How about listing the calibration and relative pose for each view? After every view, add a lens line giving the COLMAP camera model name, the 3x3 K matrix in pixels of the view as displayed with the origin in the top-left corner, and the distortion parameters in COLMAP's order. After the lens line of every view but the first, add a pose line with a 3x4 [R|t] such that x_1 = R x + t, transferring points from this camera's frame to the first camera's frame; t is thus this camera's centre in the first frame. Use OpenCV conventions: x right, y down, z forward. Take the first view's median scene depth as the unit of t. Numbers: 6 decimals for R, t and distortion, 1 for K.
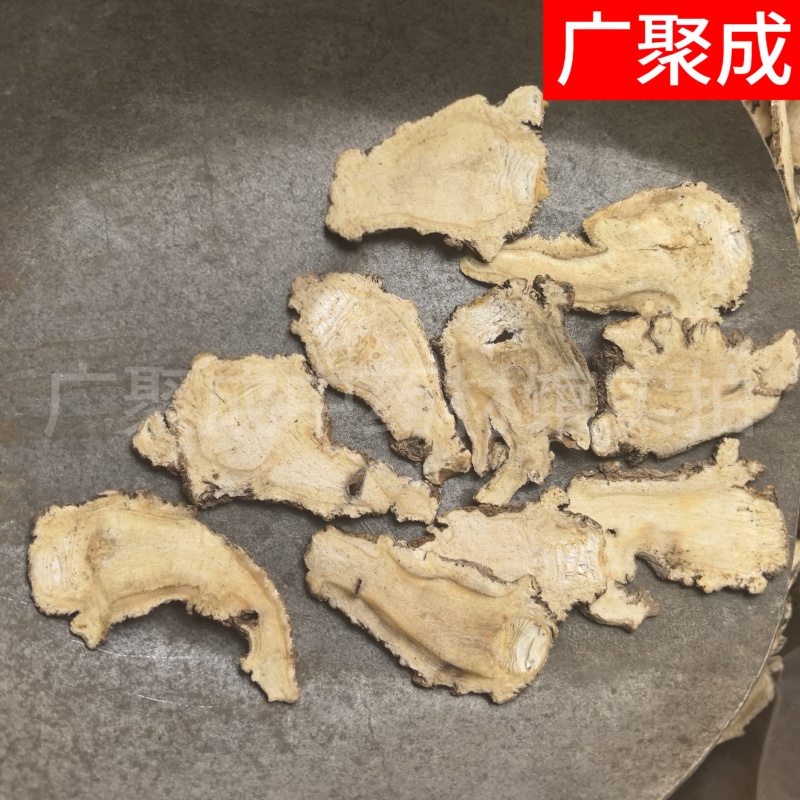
lens RADIAL K [[909.0, 0, 400.0], [0, 909.0, 400.0], [0, 0, 1]] dist [-0.022811, -0.038941]
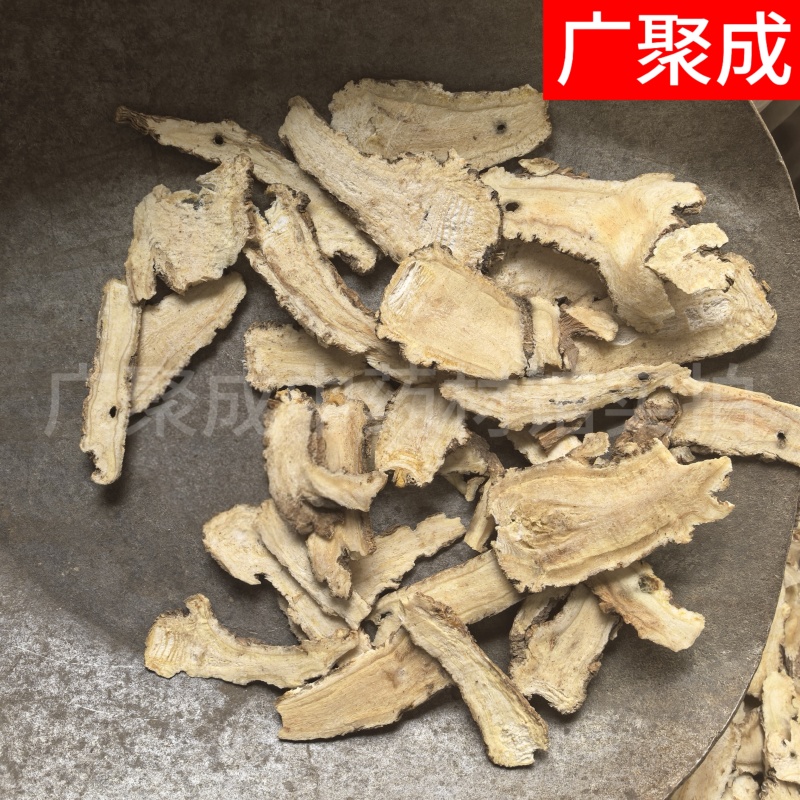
lens RADIAL K [[909.0, 0, 400.0], [0, 909.0, 400.0], [0, 0, 1]] dist [-0.022811, -0.038941]
pose [[0.993297, 0.031396, -0.111243, 0.162660], [-0.022975, 0.996829, 0.076188, -0.089625], [0.113283, -0.073121, 0.990868, 0.081179]]
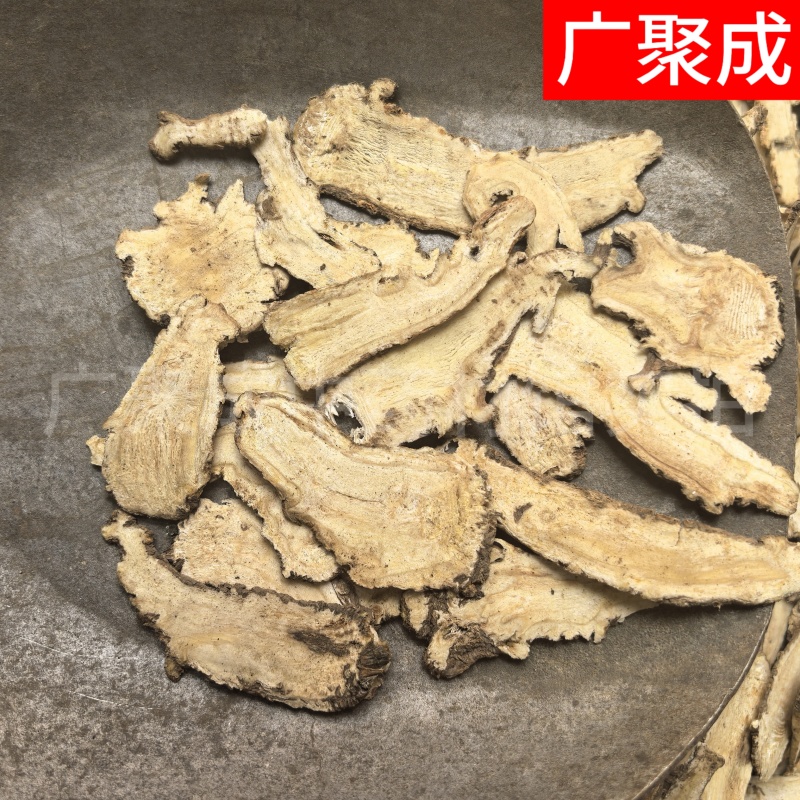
lens RADIAL K [[909.0, 0, 400.0], [0, 909.0, 400.0], [0, 0, 1]] dist [-0.022811, -0.038941]
pose [[0.984862, -0.033810, -0.170012, 0.234081], [0.024135, 0.997986, -0.058660, 0.069981], [0.171653, 0.053668, 0.983695, 0.065918]]
